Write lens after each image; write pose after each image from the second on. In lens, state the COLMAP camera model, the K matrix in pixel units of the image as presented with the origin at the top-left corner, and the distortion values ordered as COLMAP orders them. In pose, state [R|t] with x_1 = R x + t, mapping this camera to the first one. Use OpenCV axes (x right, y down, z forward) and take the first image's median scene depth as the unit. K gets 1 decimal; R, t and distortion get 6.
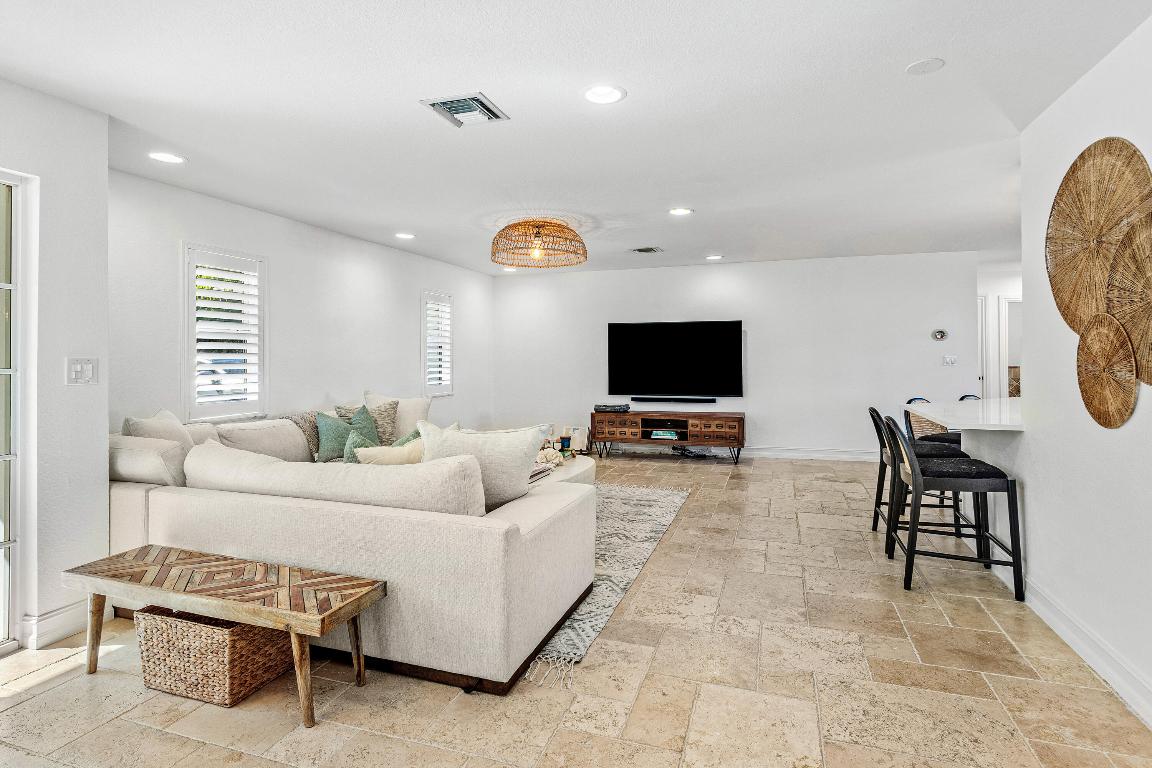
lens RADIAL K [[567.2, 0, 589.9], [0, 567.2, 348.7], [0, 0, 1]] dist [0.001499, 0.001726]
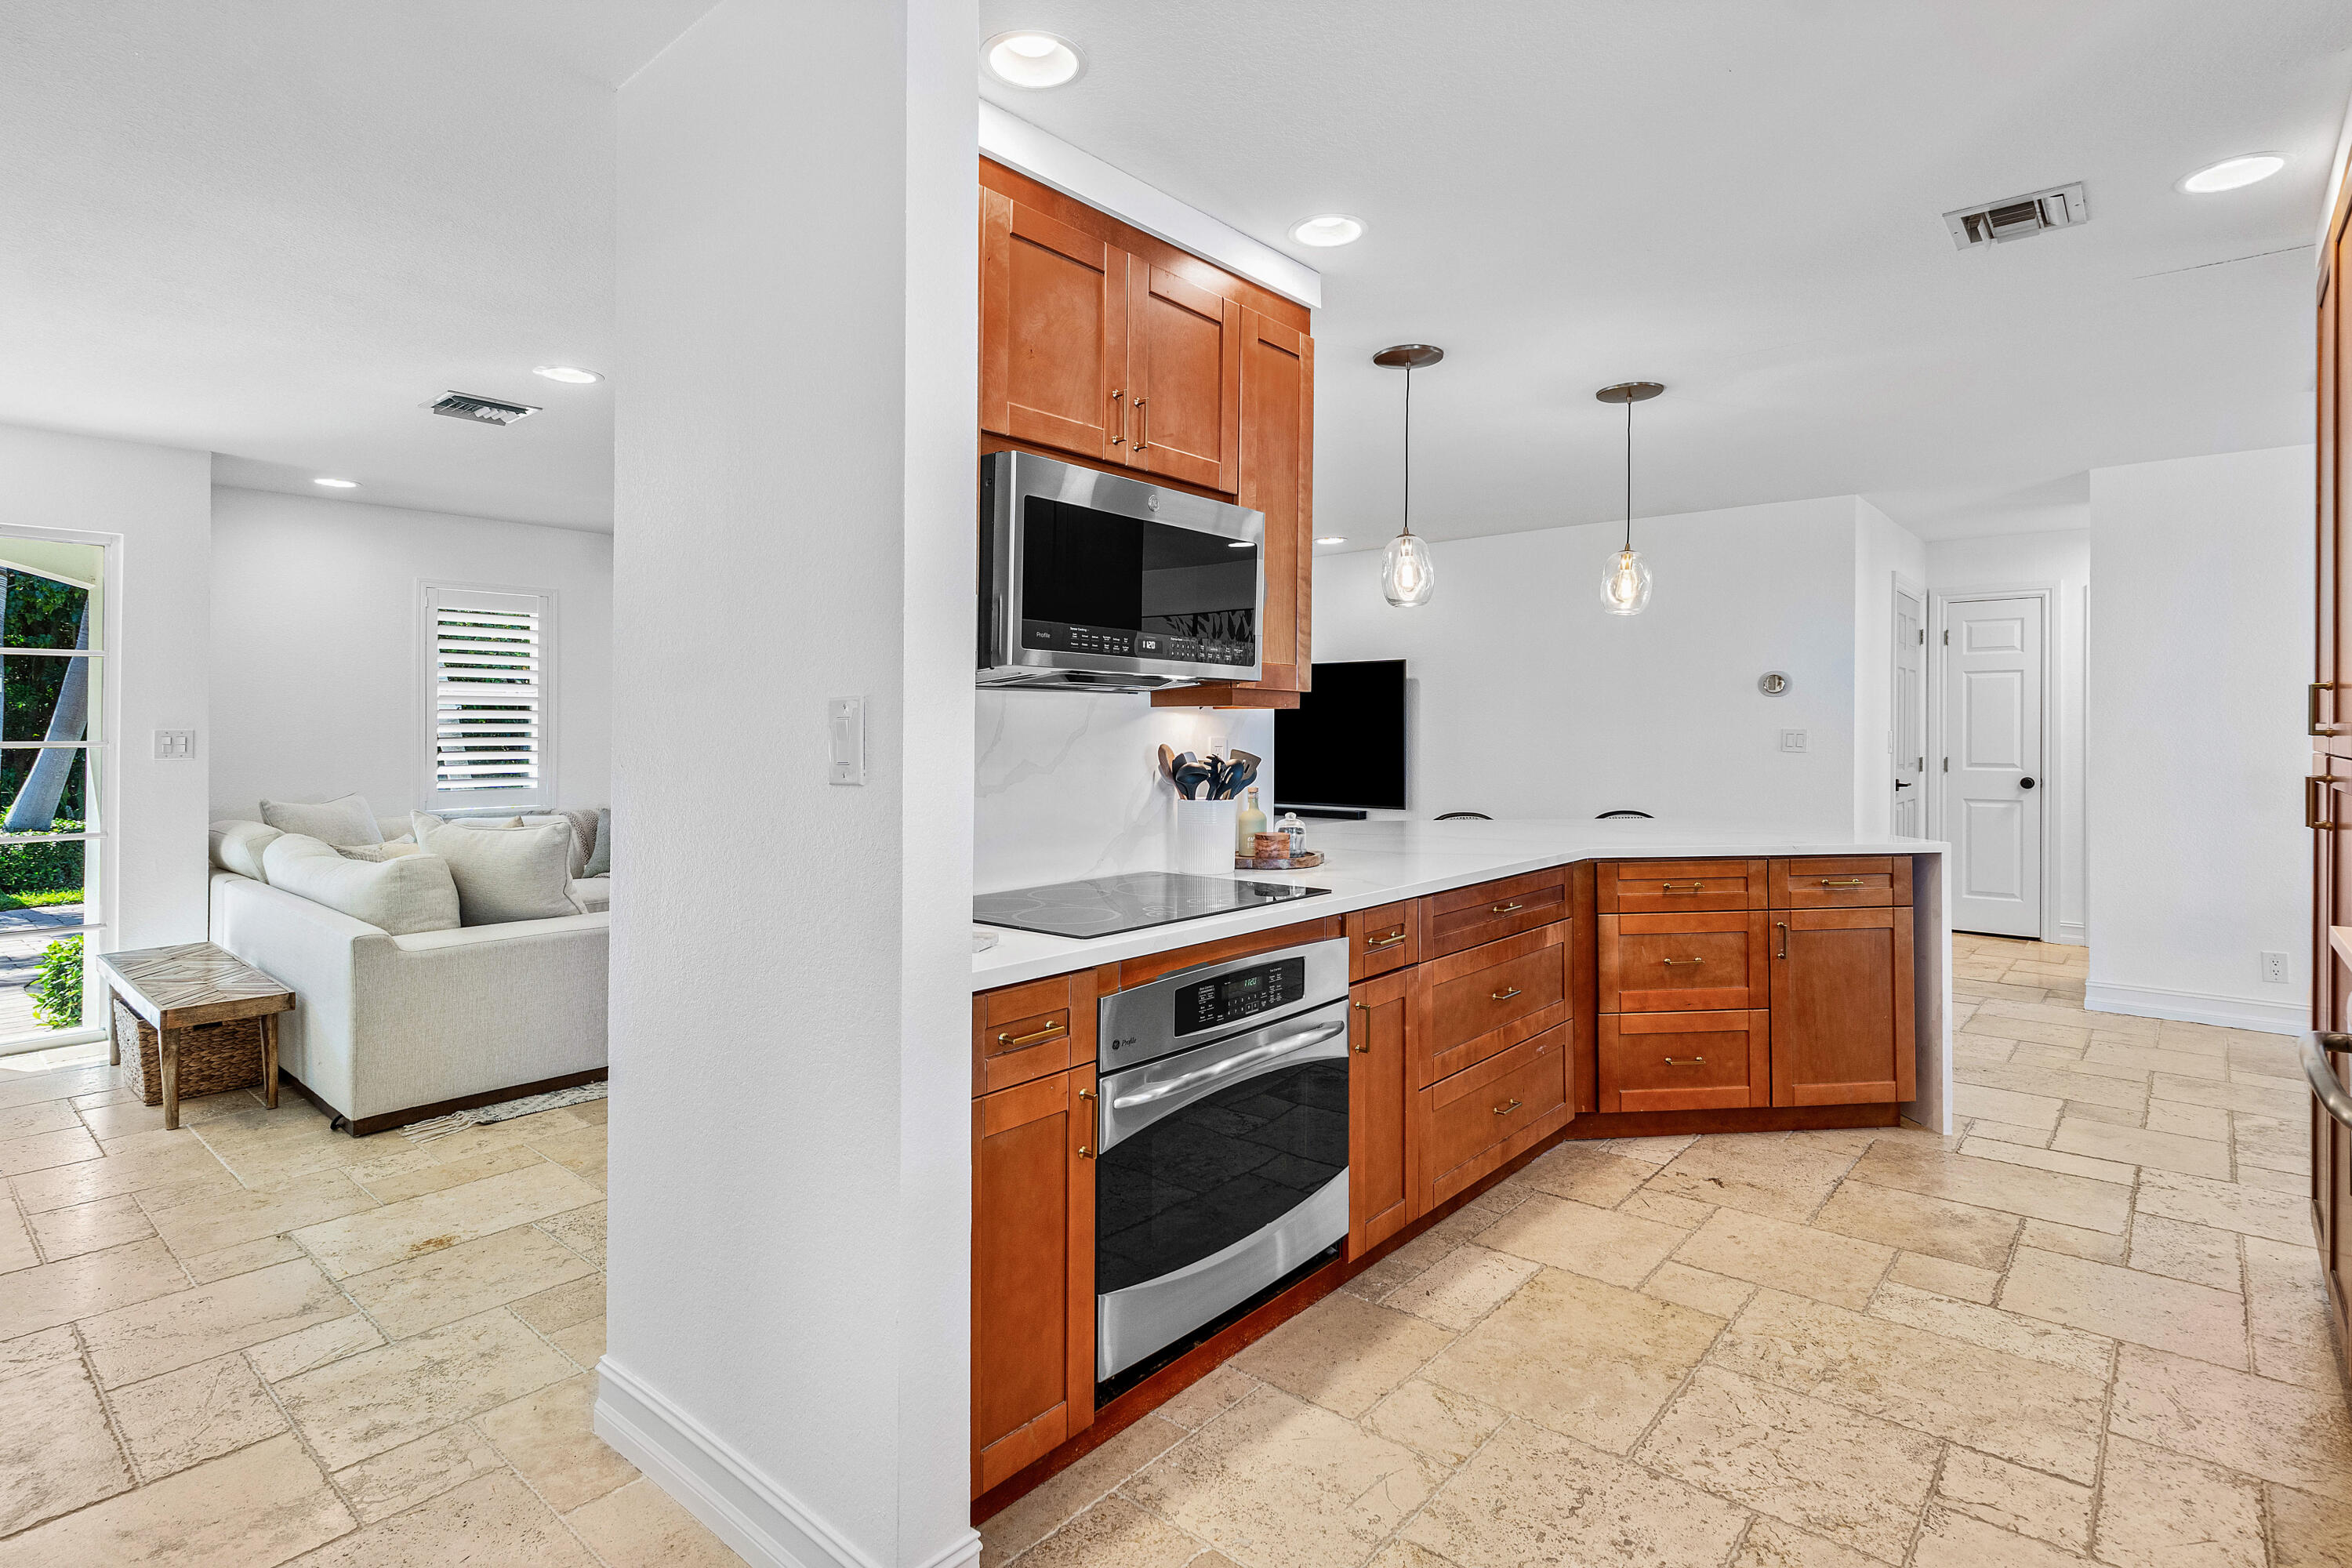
lens RADIAL K [[1158.0, 0, 1227.5], [0, 1158.0, 723.6], [0, 0, 1]] dist [0.001499, 0.001726]
pose [[0.926620, 0.000236, -0.375999, 1.462330], [0.003288, 0.999956, 0.008732, -0.005956], [0.375984, -0.009328, 0.926579, -0.081299]]
